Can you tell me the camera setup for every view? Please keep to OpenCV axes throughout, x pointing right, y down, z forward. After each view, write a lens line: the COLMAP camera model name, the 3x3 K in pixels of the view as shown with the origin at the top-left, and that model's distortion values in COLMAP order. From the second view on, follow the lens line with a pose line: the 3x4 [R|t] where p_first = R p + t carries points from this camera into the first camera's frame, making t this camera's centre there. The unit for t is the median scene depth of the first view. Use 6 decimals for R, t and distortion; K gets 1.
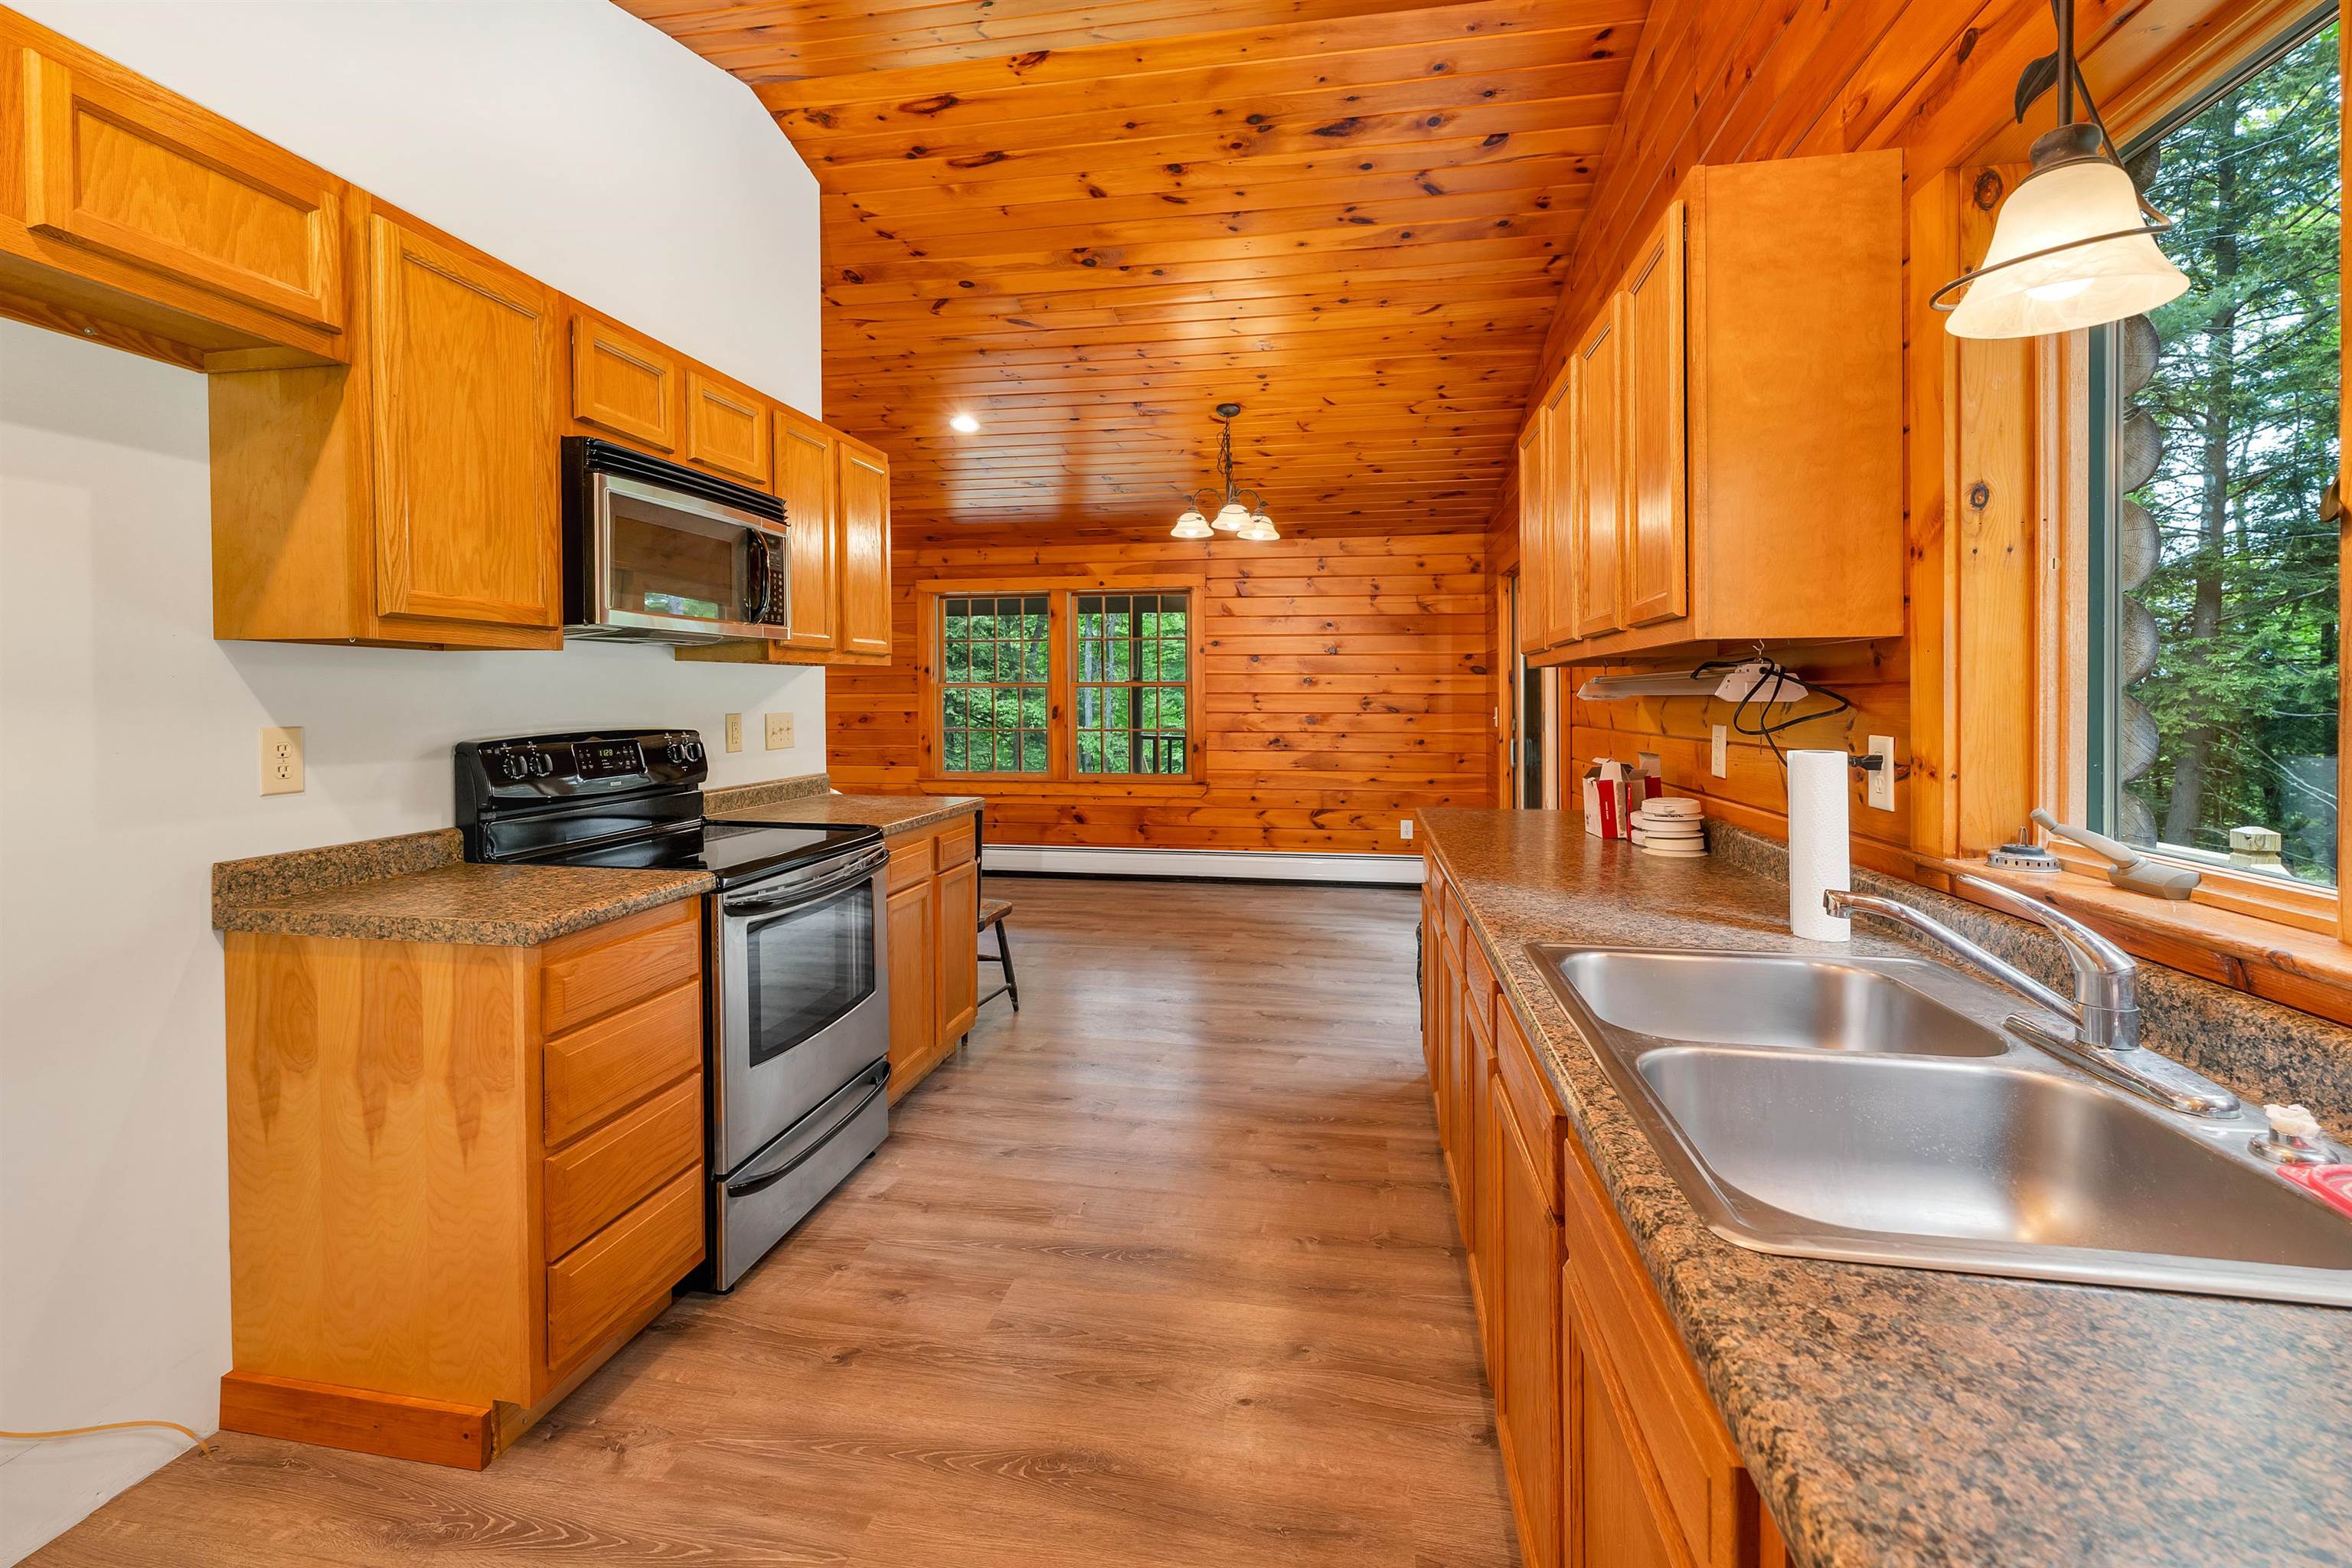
lens RADIAL K [[1007.0, 0, 1155.1], [0, 1007.0, 714.2], [0, 0, 1]] dist [0.000863, -0.000247]
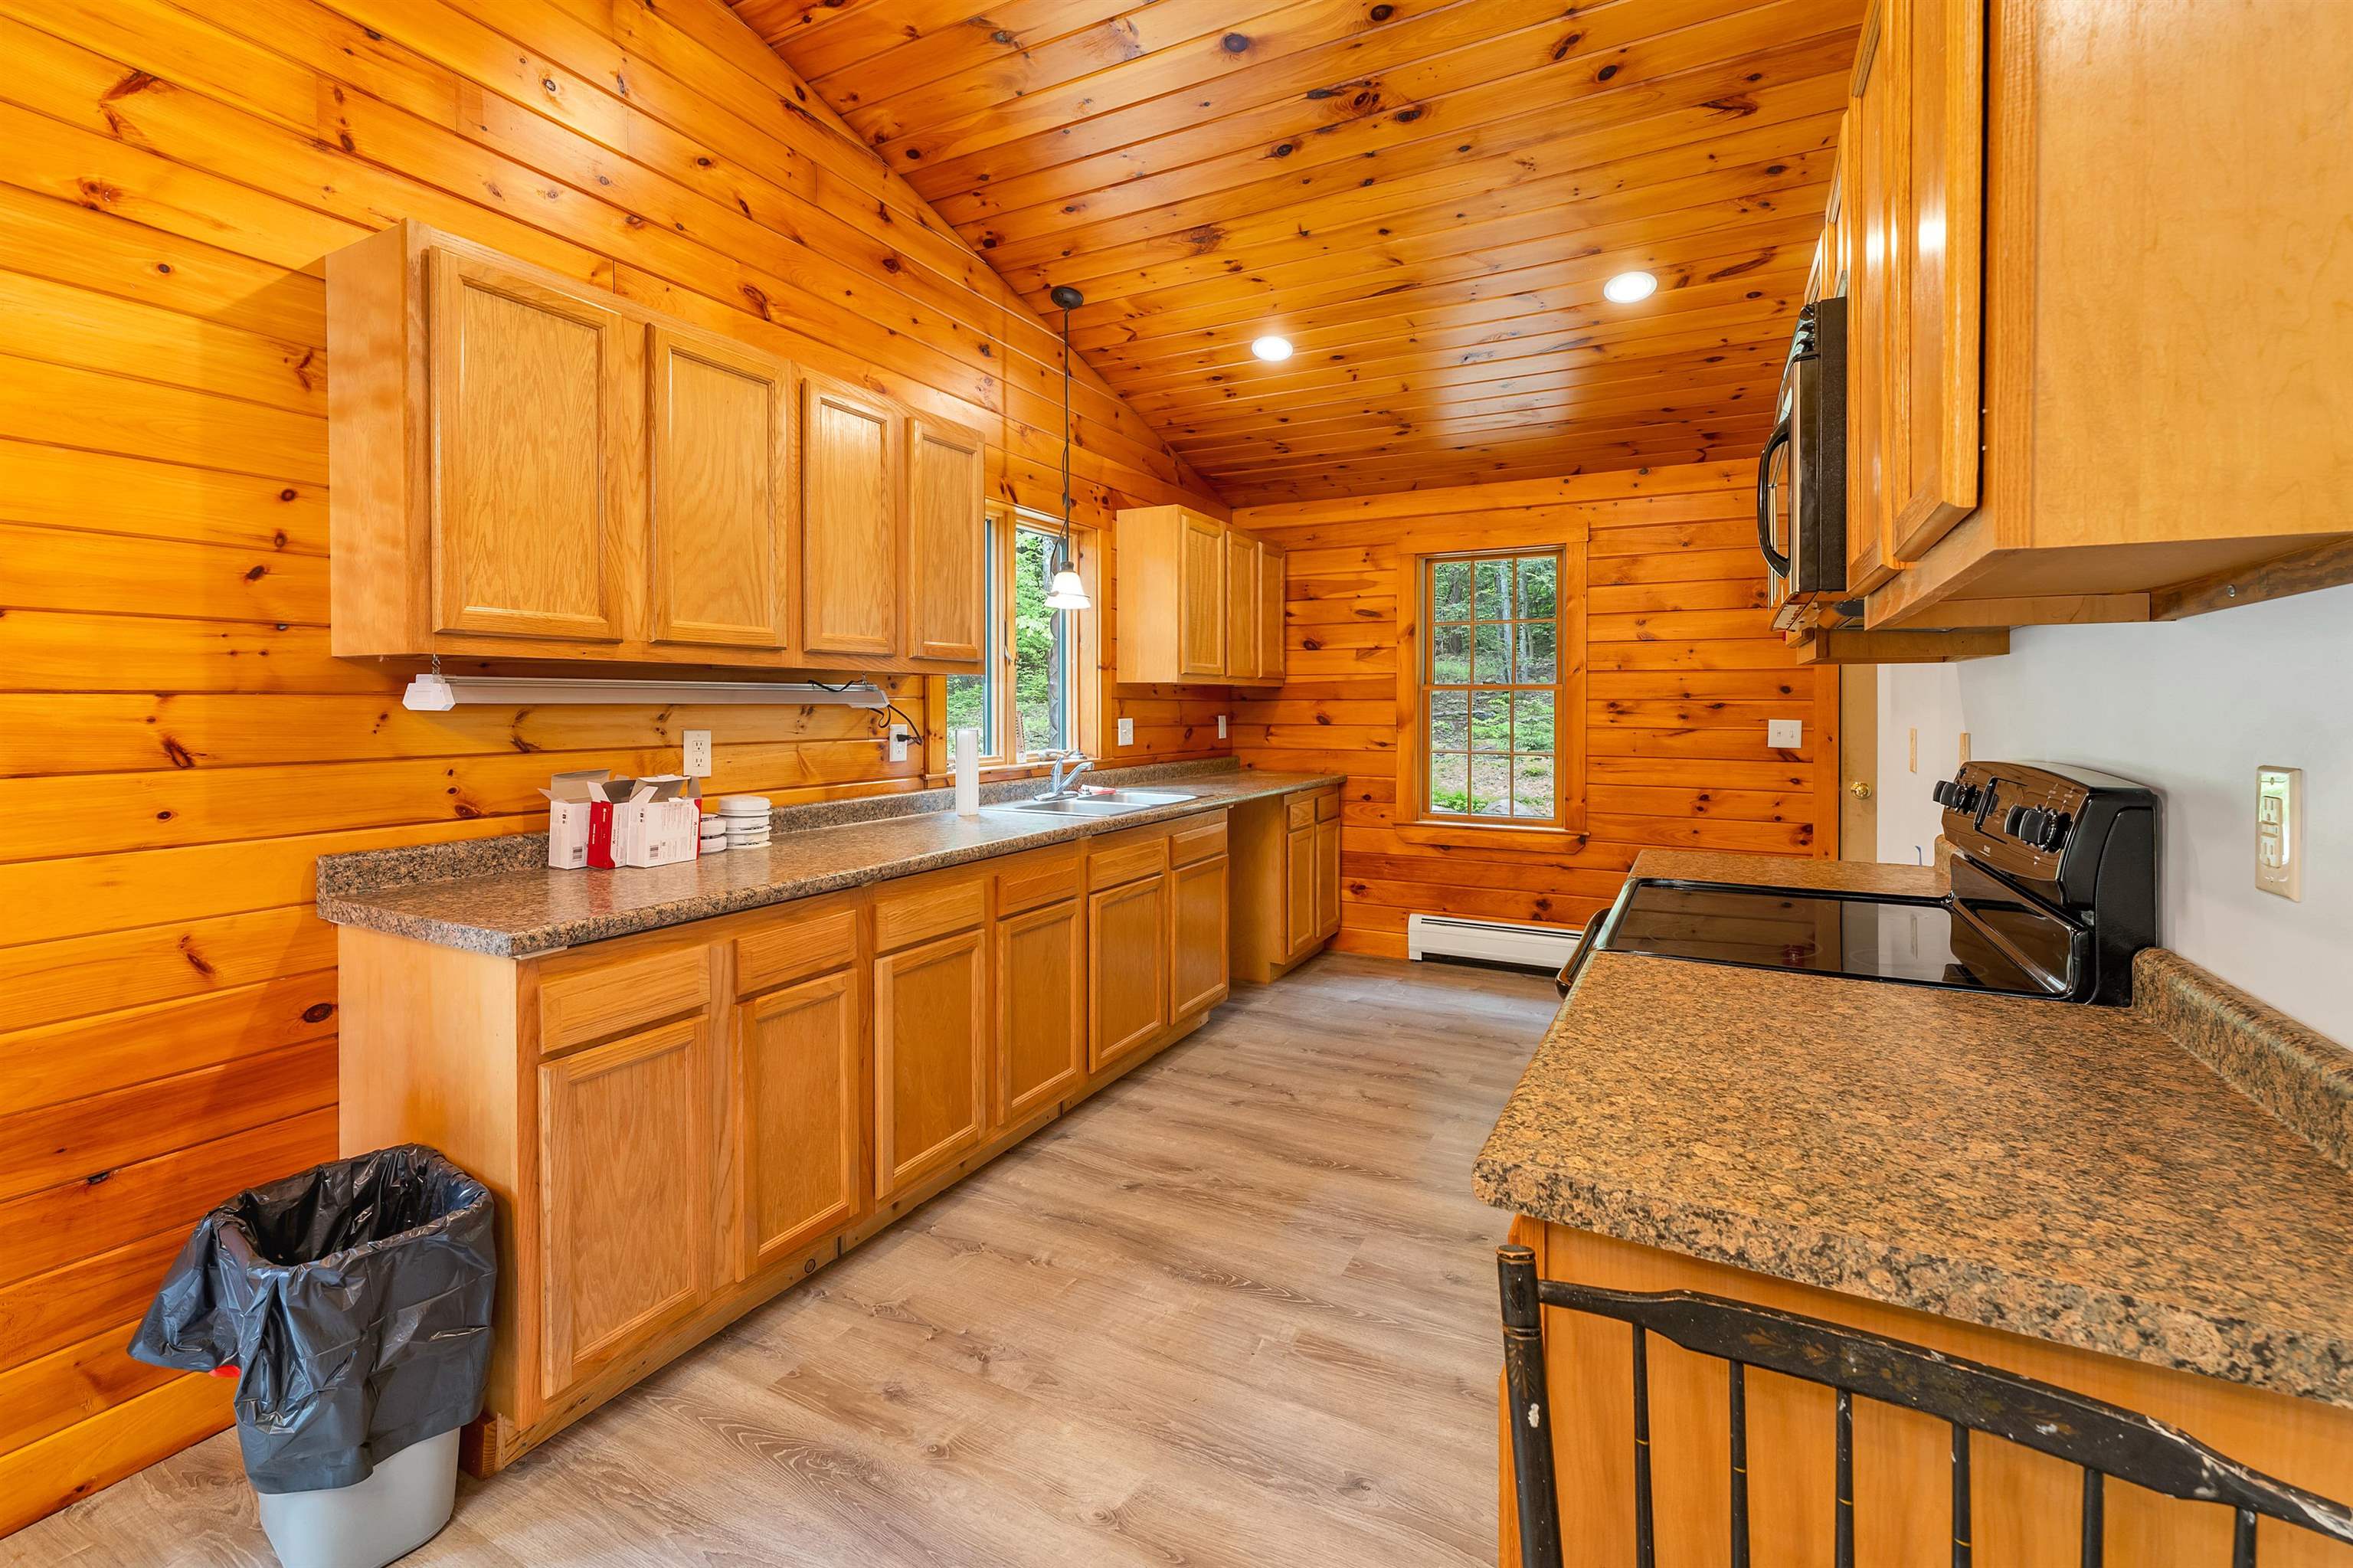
lens RADIAL K [[1014.5, 0, 1164.1], [0, 1014.5, 705.7], [0, 0, 1]] dist [-0.000151, 0.000067]
pose [[-0.954625, -0.000539, 0.297809, -0.091940], [0.005128, 0.999820, 0.018249, -0.012233], [-0.297765, 0.018948, -0.954451, 0.678682]]
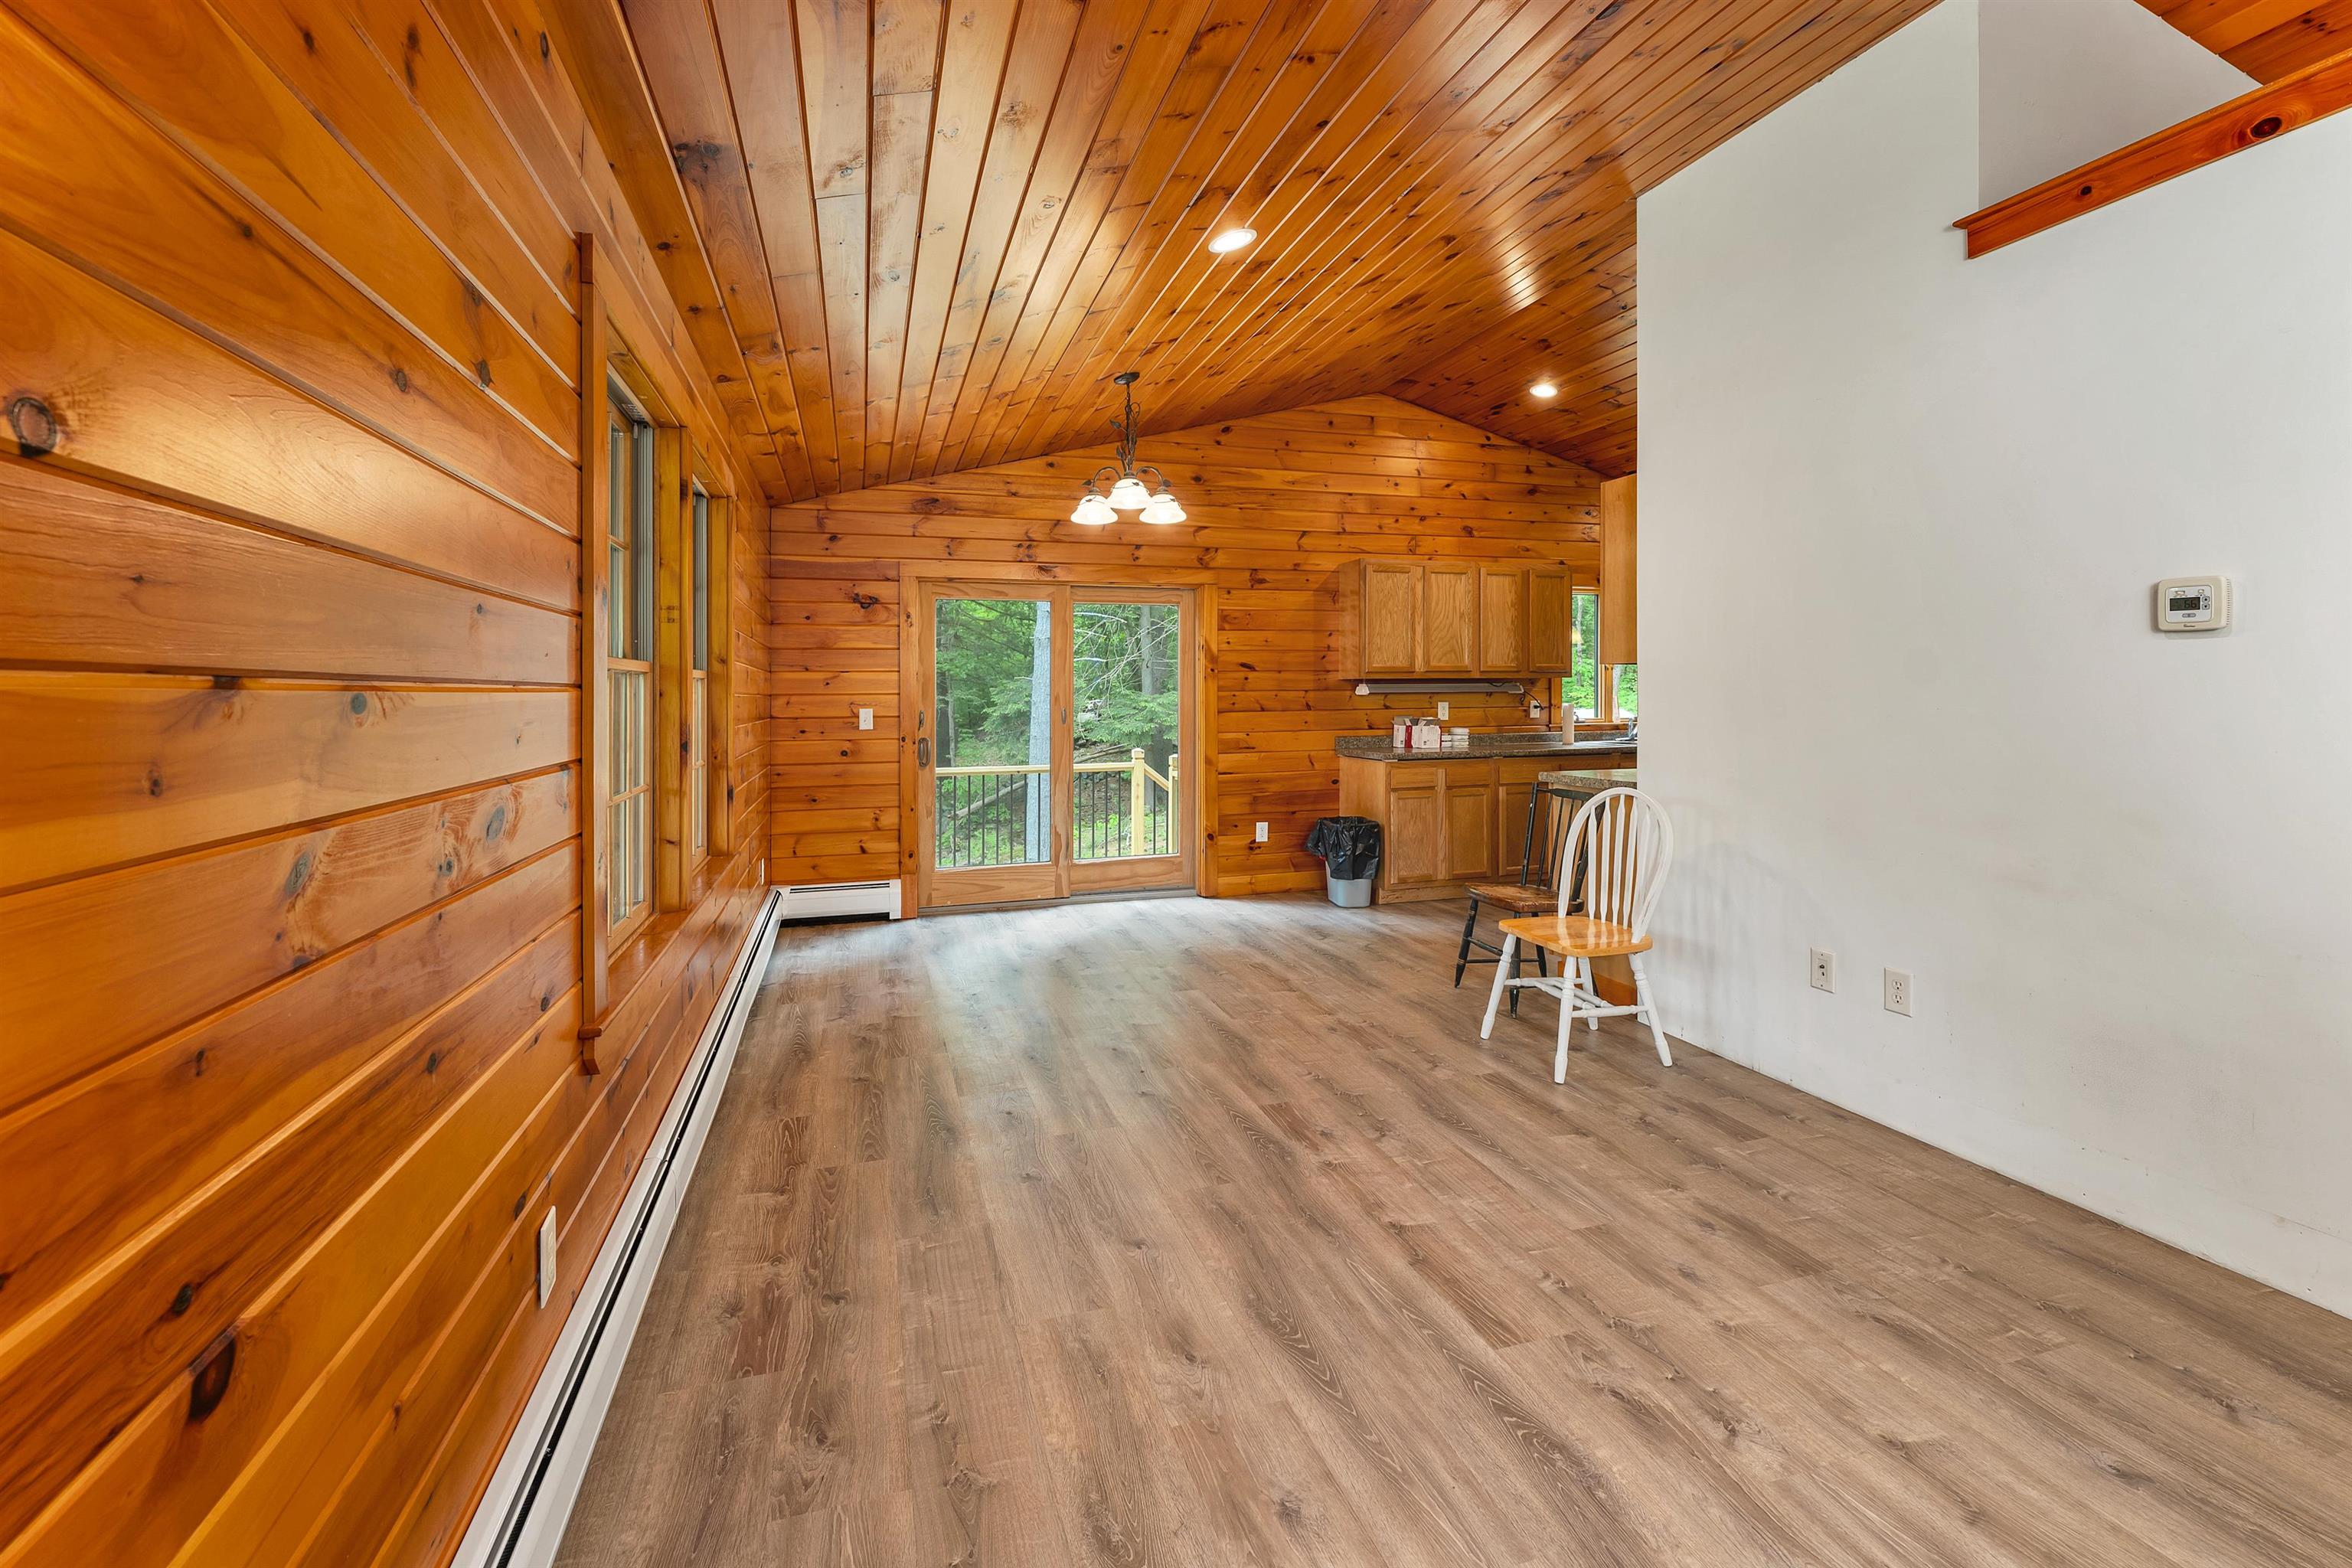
lens RADIAL K [[1012.6, 0, 1176.0], [0, 1012.6, 784.0], [0, 0, 1]] dist [0.001681, -0.000119]
pose [[-0.484079, -0.069696, 0.872244, -0.569598], [0.024315, 0.995367, 0.093028, -0.016084], [-0.874686, 0.066242, -0.480142, 1.091566]]
